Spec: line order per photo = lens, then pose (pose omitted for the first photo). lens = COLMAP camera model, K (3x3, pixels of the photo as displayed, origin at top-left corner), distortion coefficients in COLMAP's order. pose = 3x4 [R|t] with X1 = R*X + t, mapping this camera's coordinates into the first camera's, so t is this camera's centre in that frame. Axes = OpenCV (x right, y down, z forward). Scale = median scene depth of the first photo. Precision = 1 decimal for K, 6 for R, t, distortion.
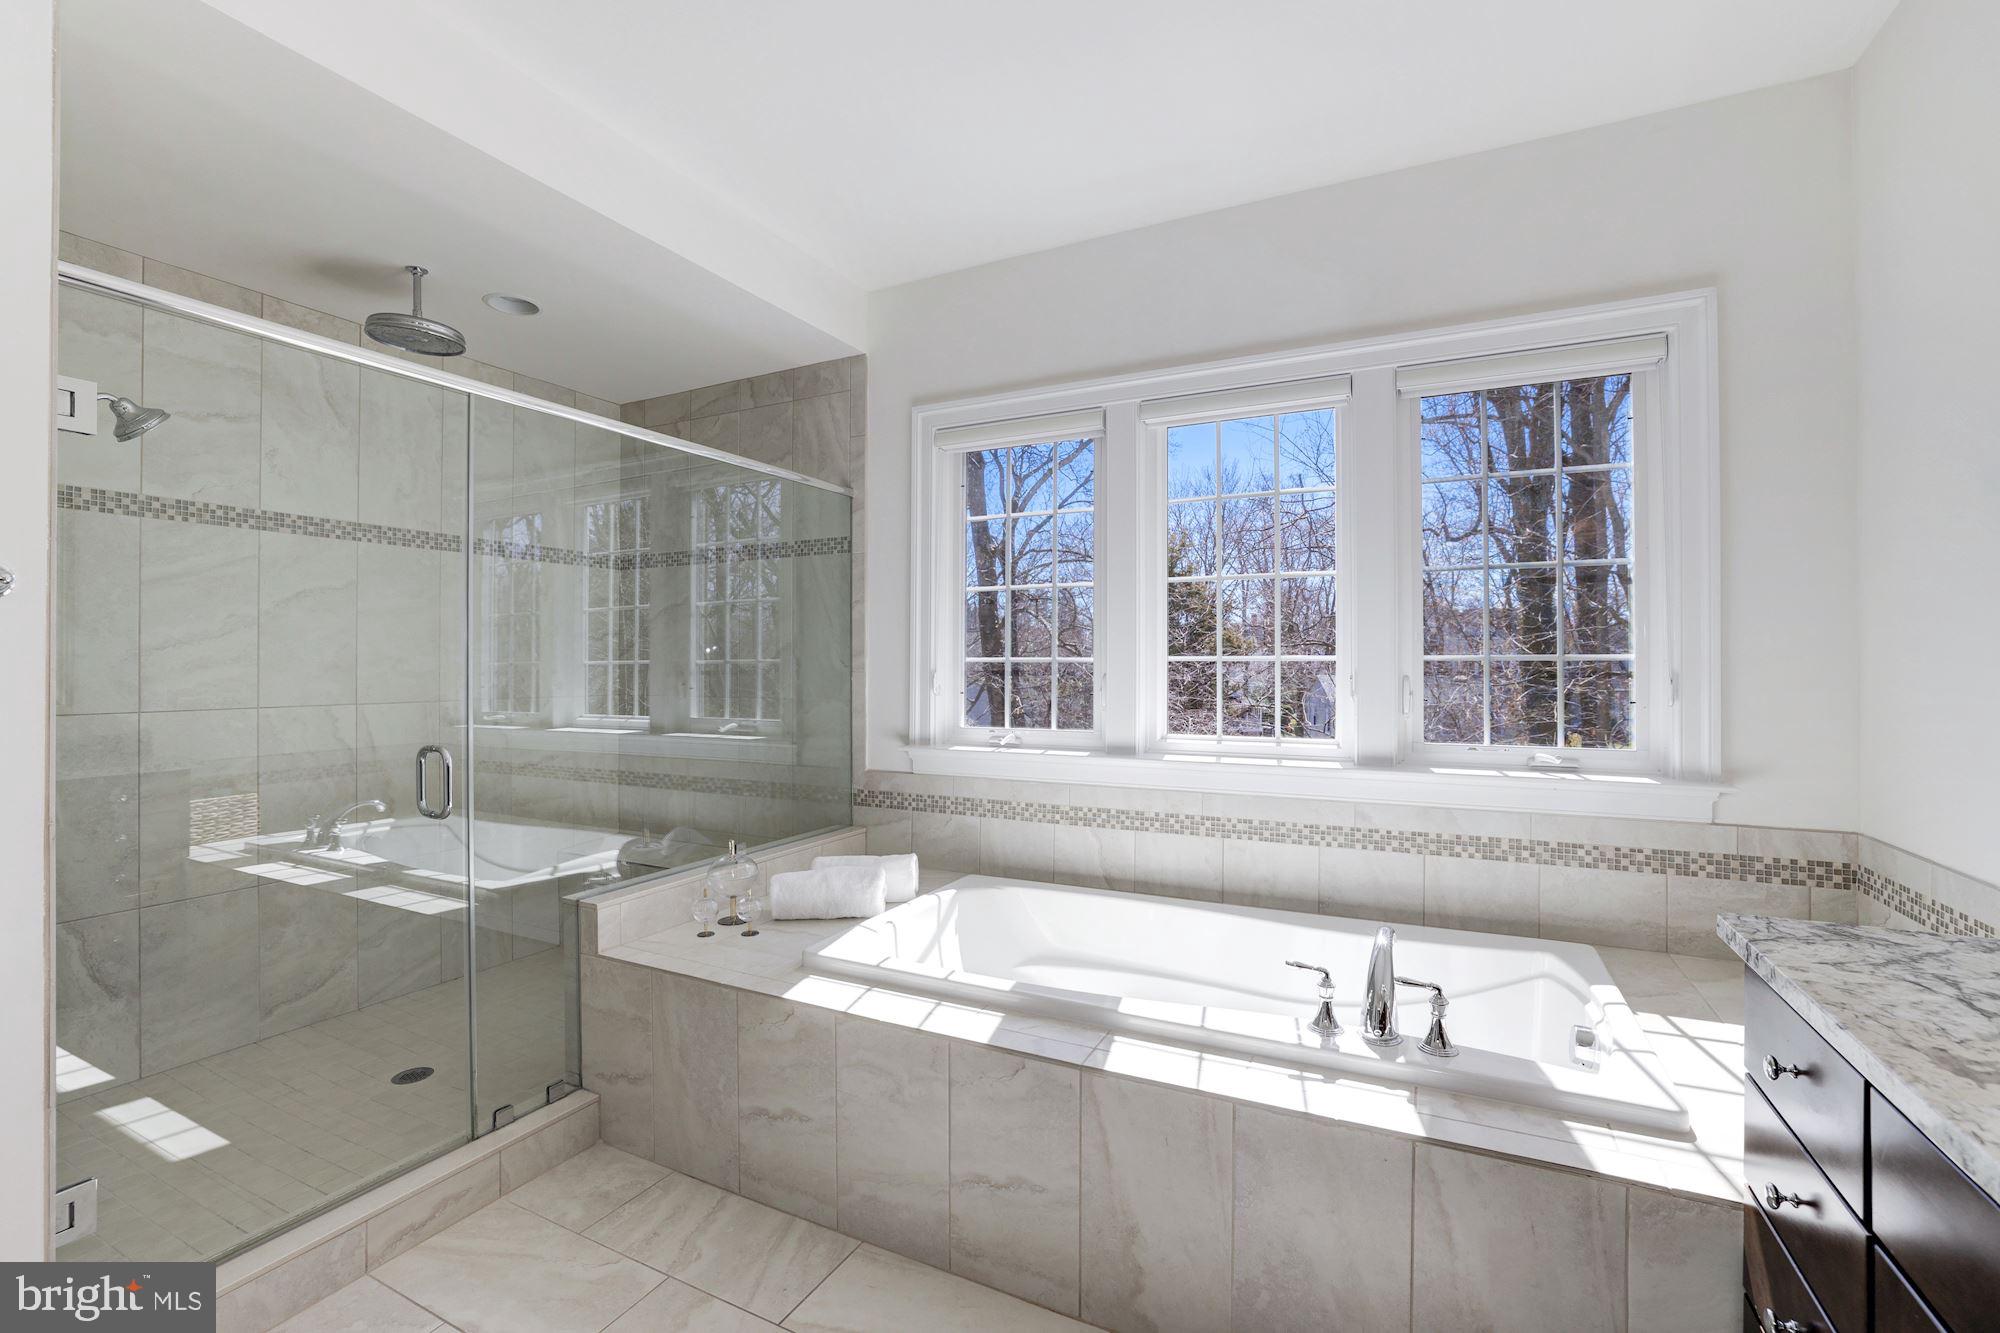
lens RADIAL K [[862.0, 0, 1002.0], [0, 862.0, 662.0], [0, 0, 1]] dist [-0.034101, 0.000718]
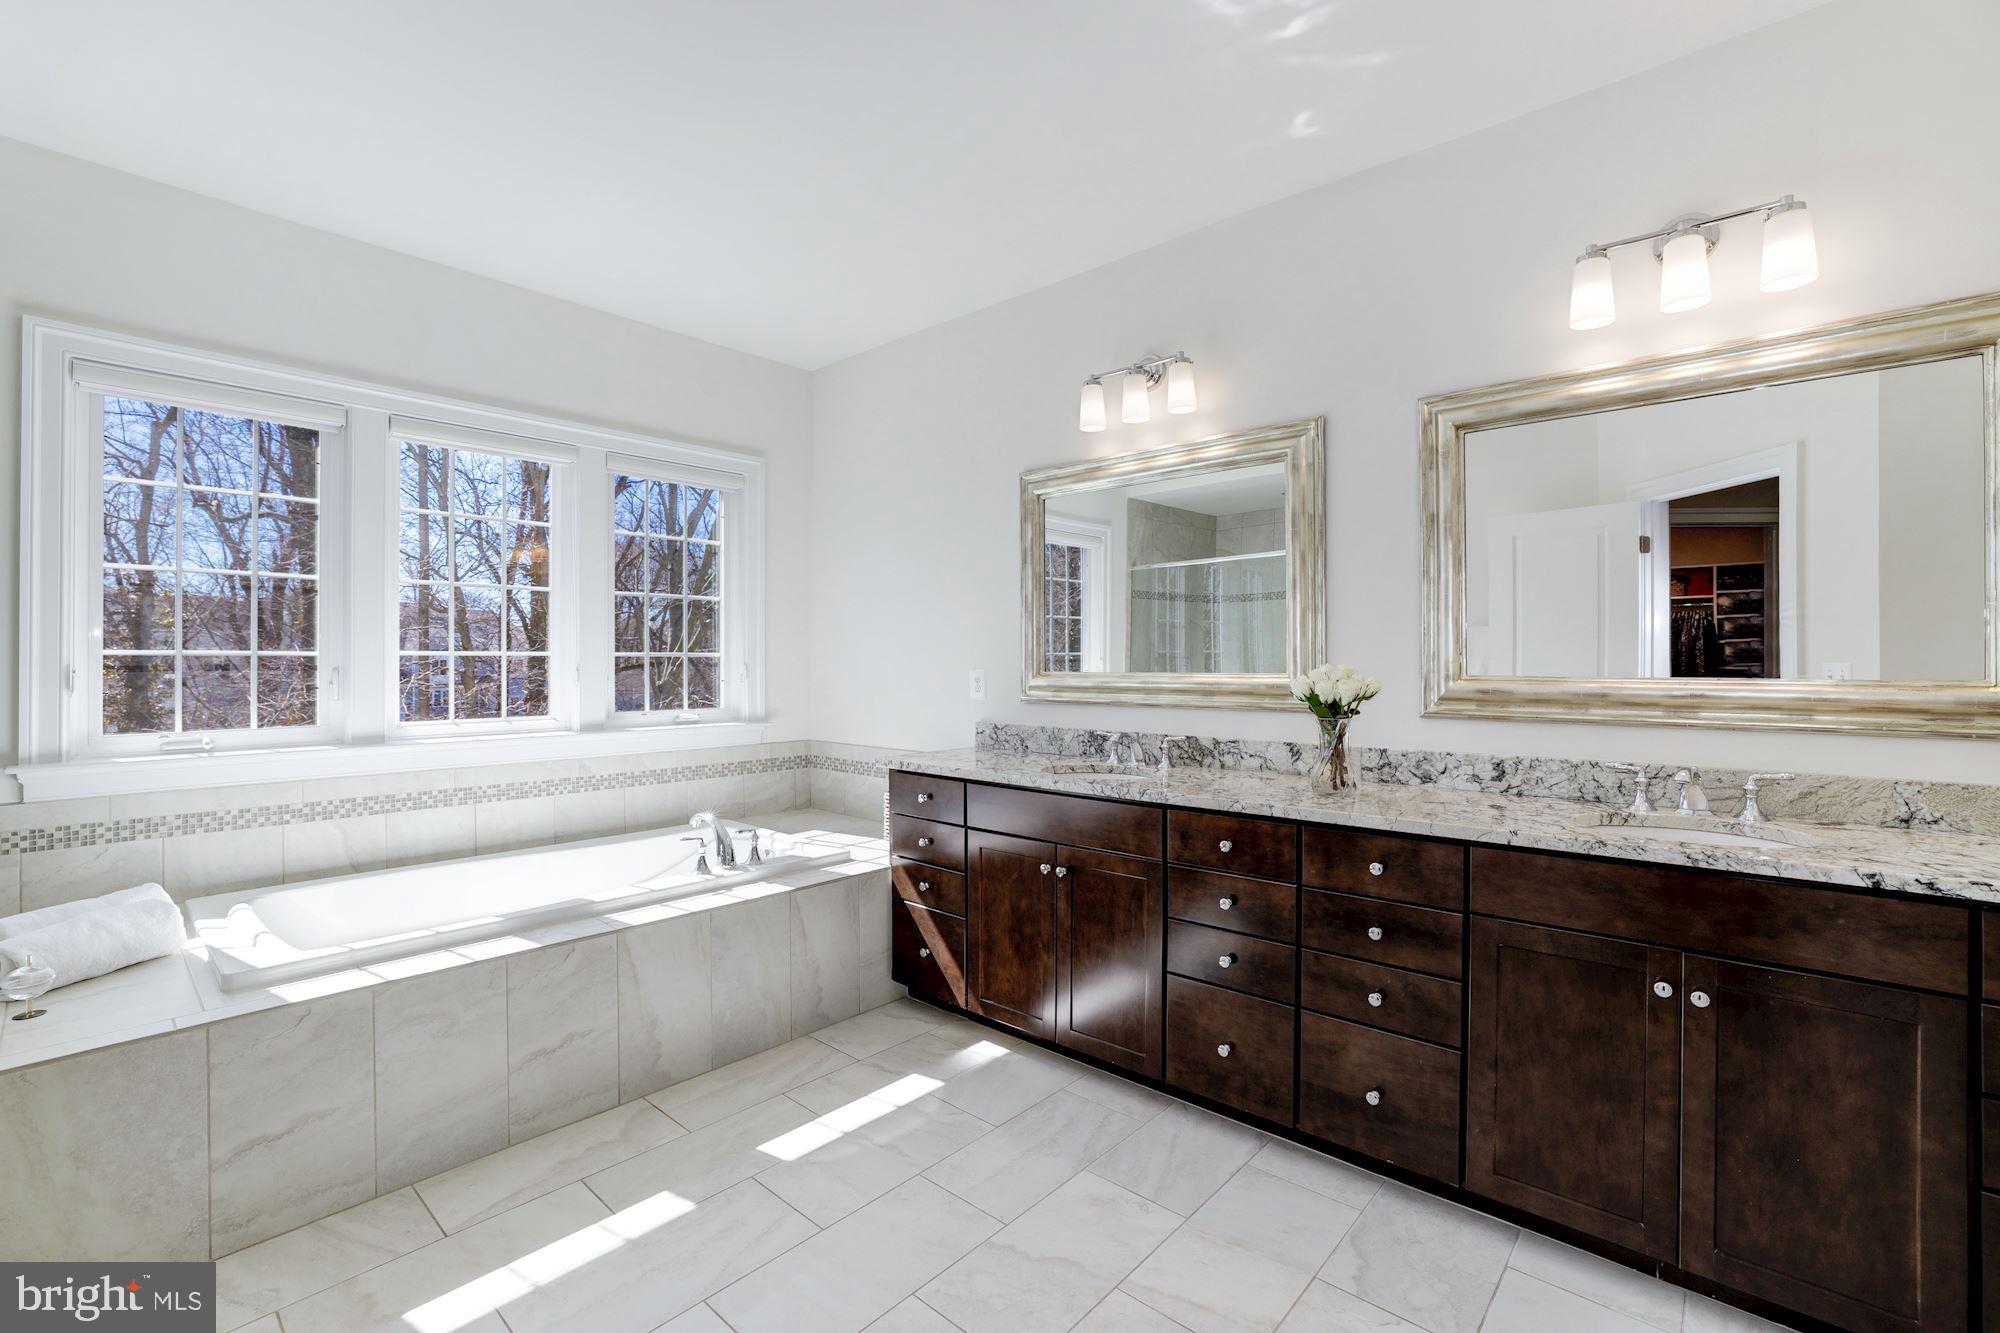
lens RADIAL K [[862.0, 0, 1002.0], [0, 862.0, 662.0], [0, 0, 1]] dist [-0.034101, 0.000718]
pose [[0.251190, -0.000199, 0.967938, -0.718664], [-0.003754, 0.999992, 0.001179, 0.003832], [-0.967930, -0.003930, 0.251188, -0.004809]]
